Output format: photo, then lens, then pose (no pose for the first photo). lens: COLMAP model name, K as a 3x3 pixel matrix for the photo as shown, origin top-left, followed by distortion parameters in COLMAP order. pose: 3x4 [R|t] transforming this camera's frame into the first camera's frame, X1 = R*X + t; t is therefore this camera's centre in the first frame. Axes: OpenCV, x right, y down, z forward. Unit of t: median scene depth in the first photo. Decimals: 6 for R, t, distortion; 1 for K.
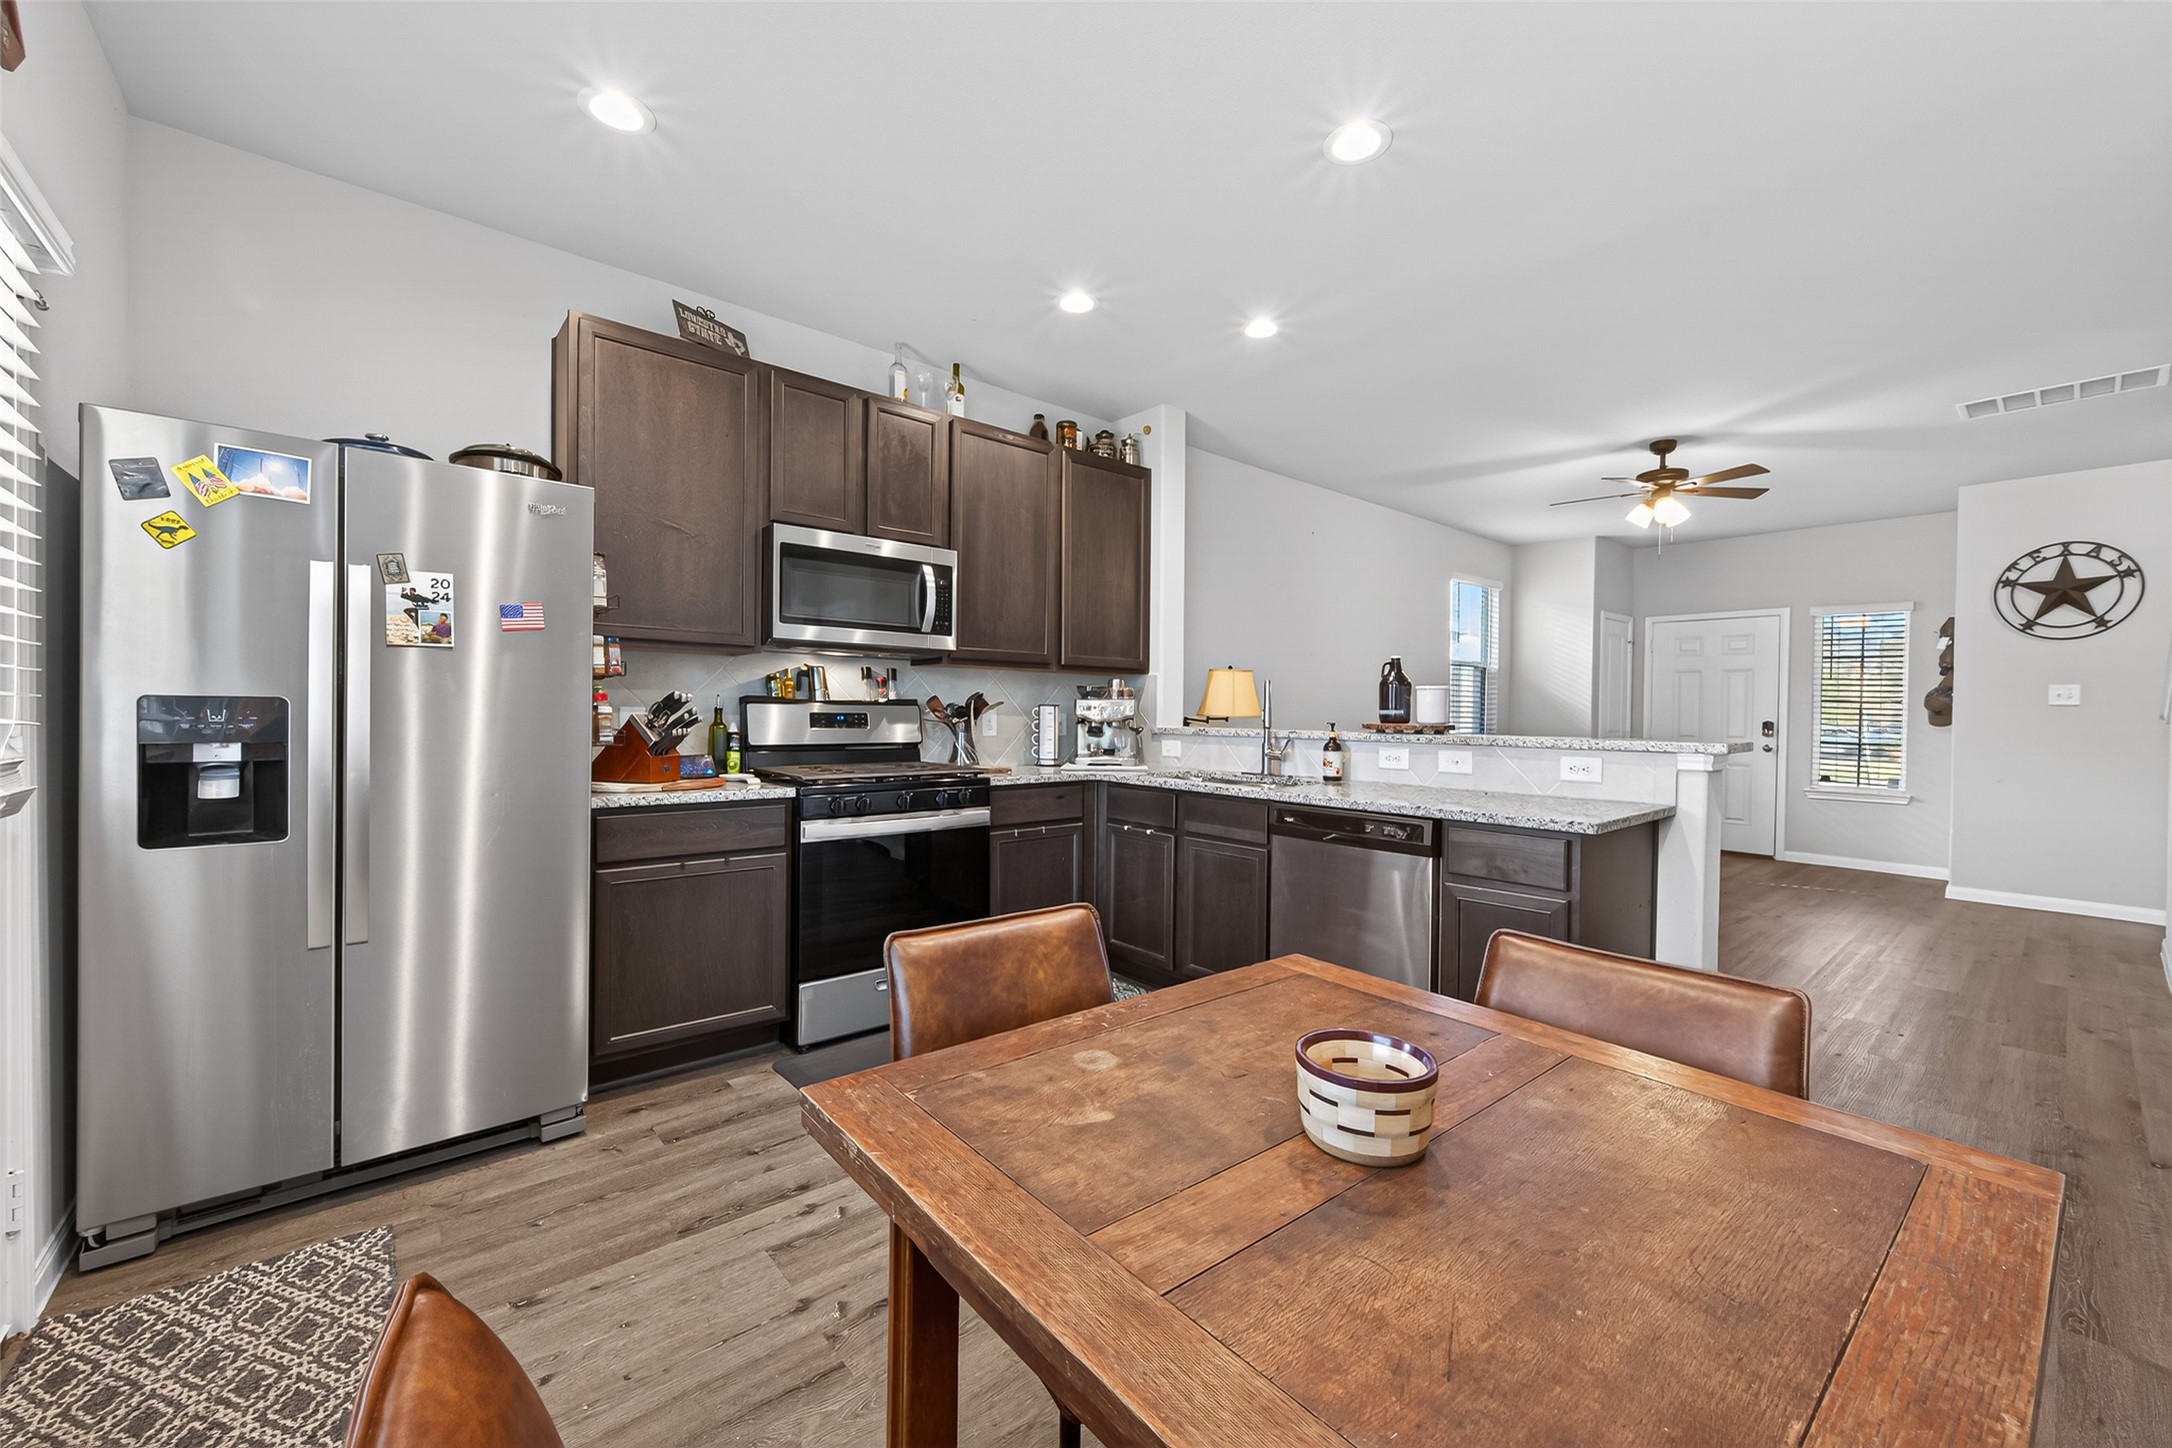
lens RADIAL K [[844.1, 0, 1091.1], [0, 844.1, 718.8], [0, 0, 1]] dist [0.006264, -0.000313]
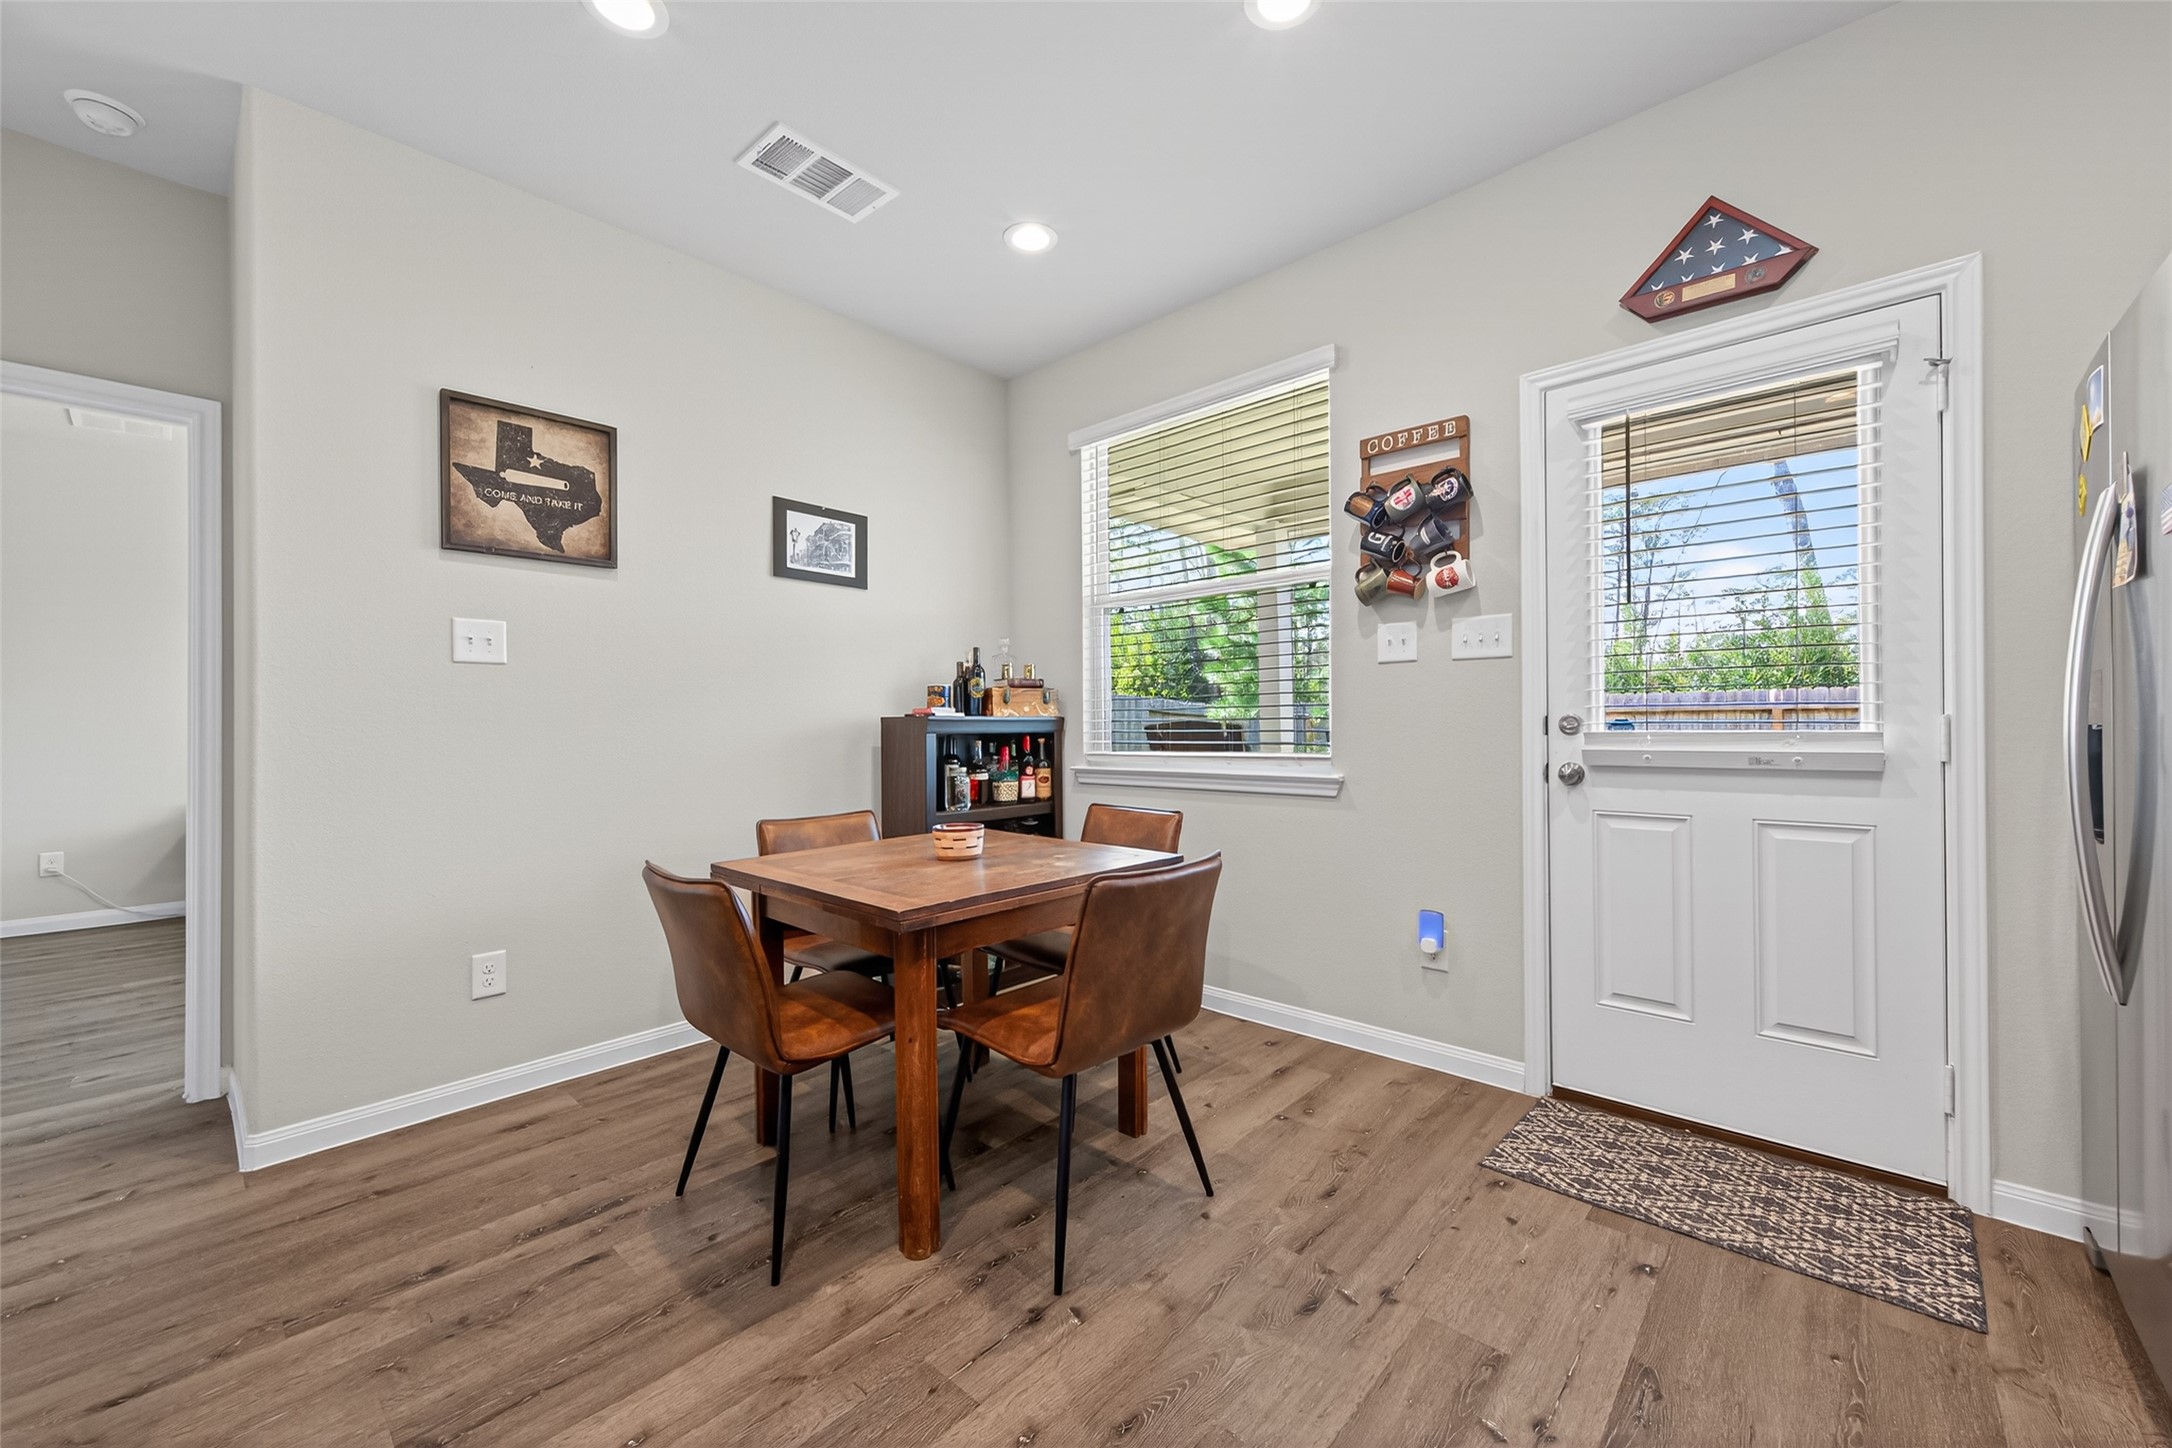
lens RADIAL K [[844.1, 0, 1087.5], [0, 844.1, 722.6], [0, 0, 1]] dist [0.006264, -0.000313]
pose [[-0.993142, -0.002173, -0.116895, 0.053297], [-0.003303, 0.999950, 0.009470, 0.009823], [0.116869, 0.009791, -0.993099, 0.854790]]
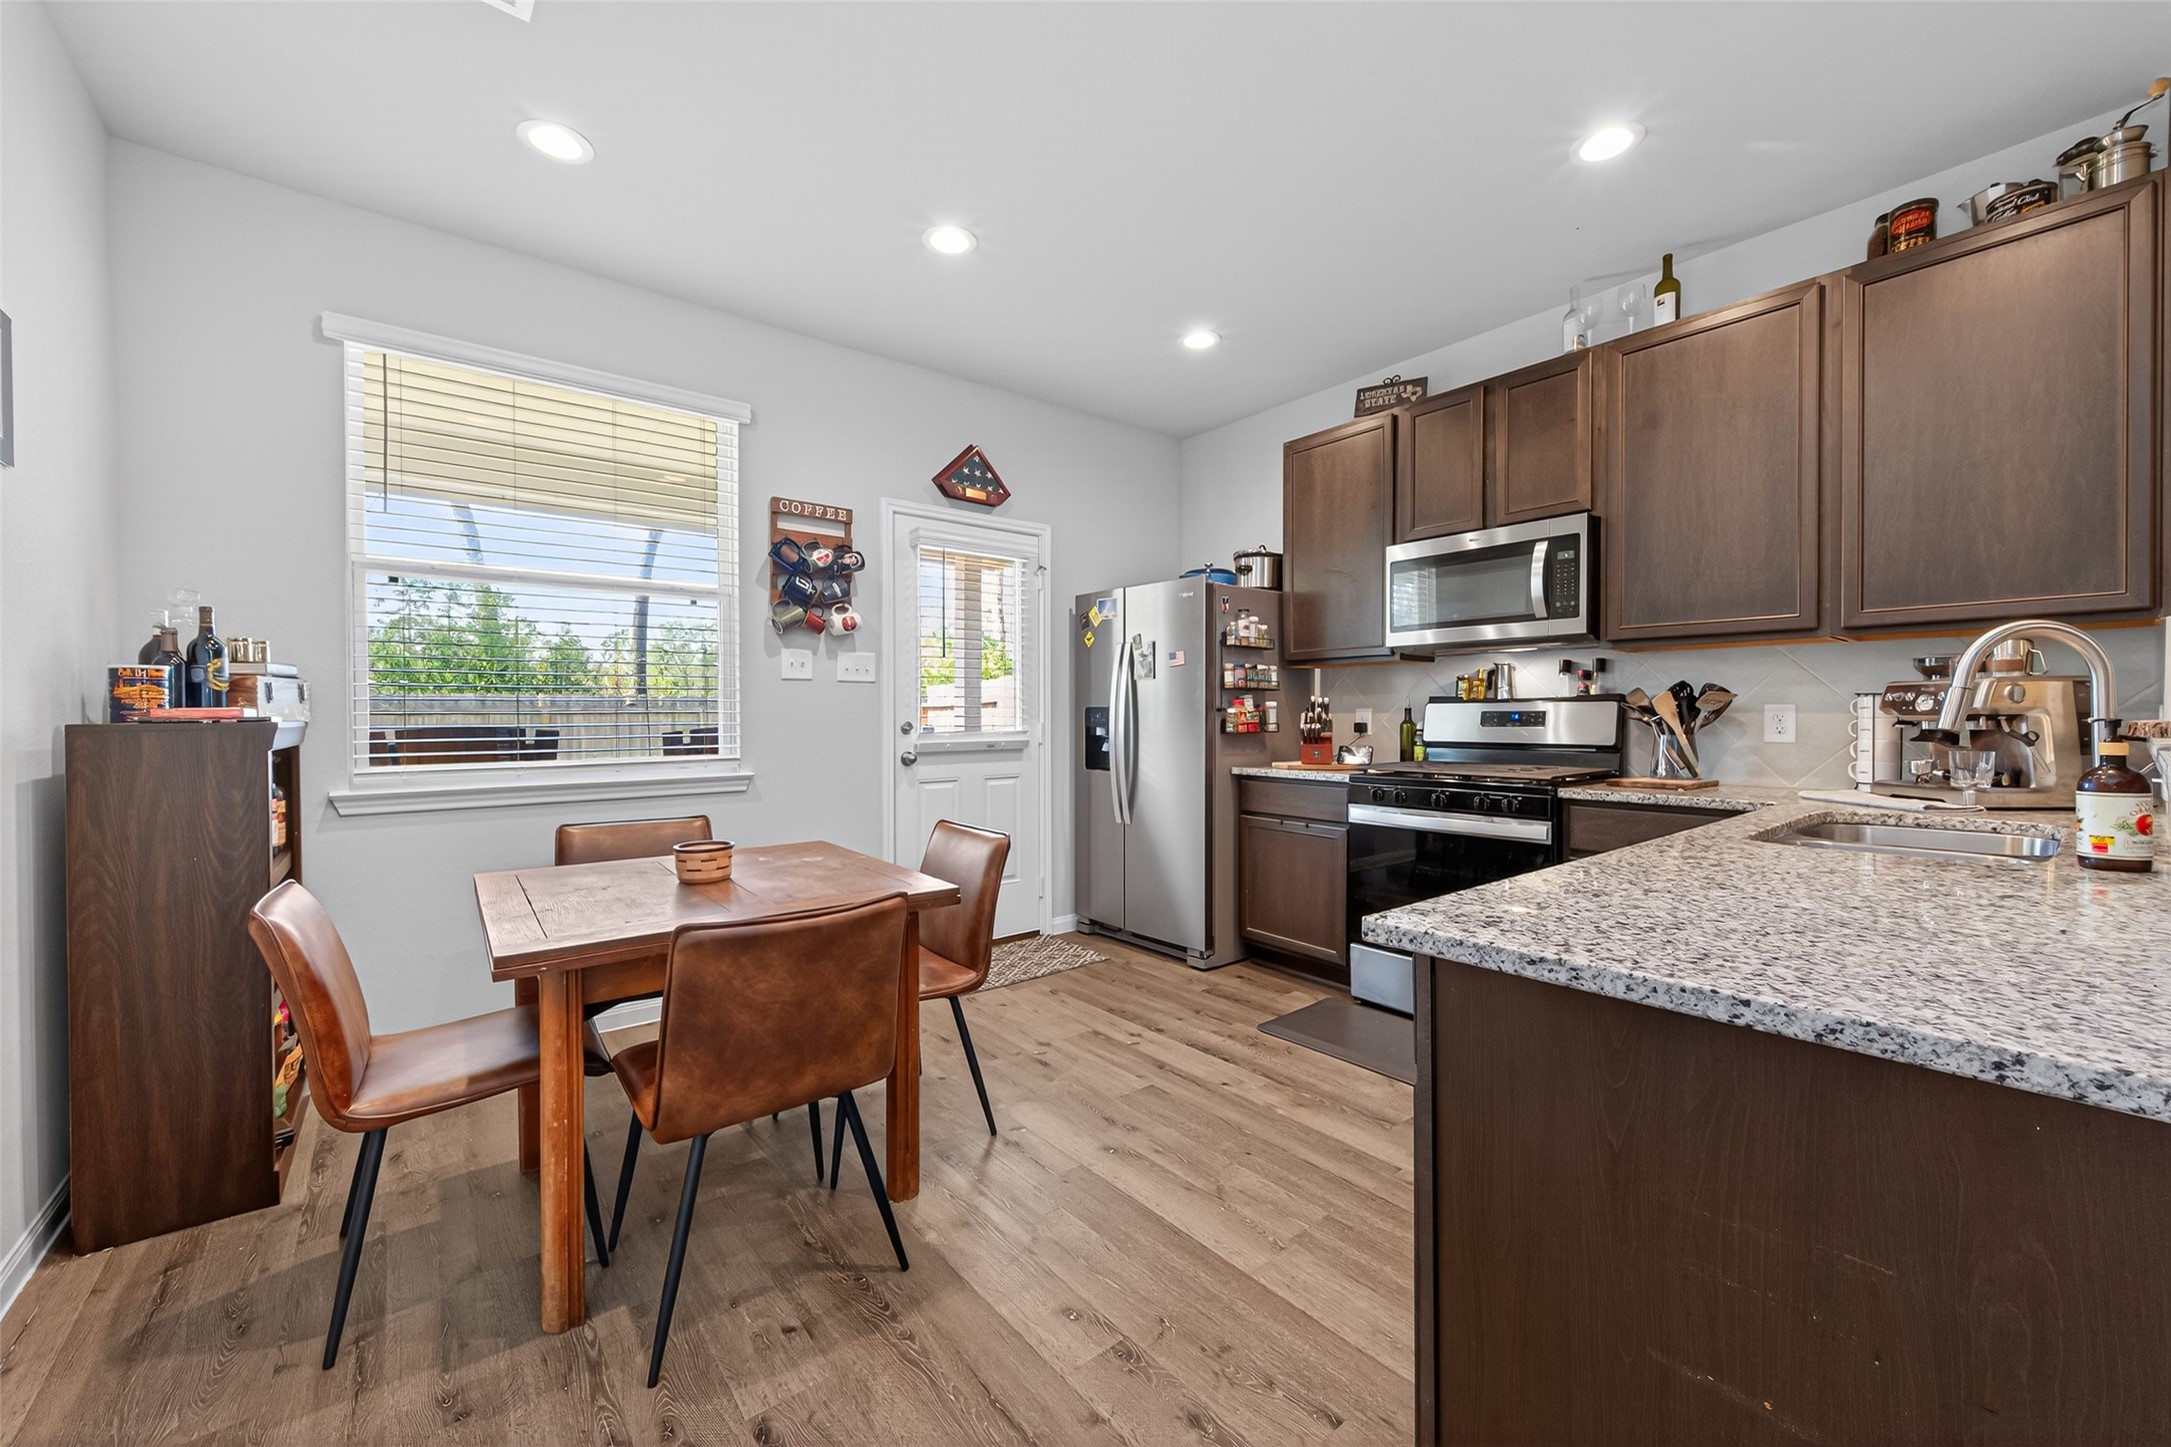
lens RADIAL K [[843.7, 0, 1088.3], [0, 843.7, 718.7], [0, 0, 1]] dist [0.006264, -0.000313]
pose [[-0.025458, -0.005000, -0.999663, 0.633292], [-0.006464, 0.999967, -0.004837, 0.008880], [0.999655, 0.006339, -0.025490, 0.502757]]
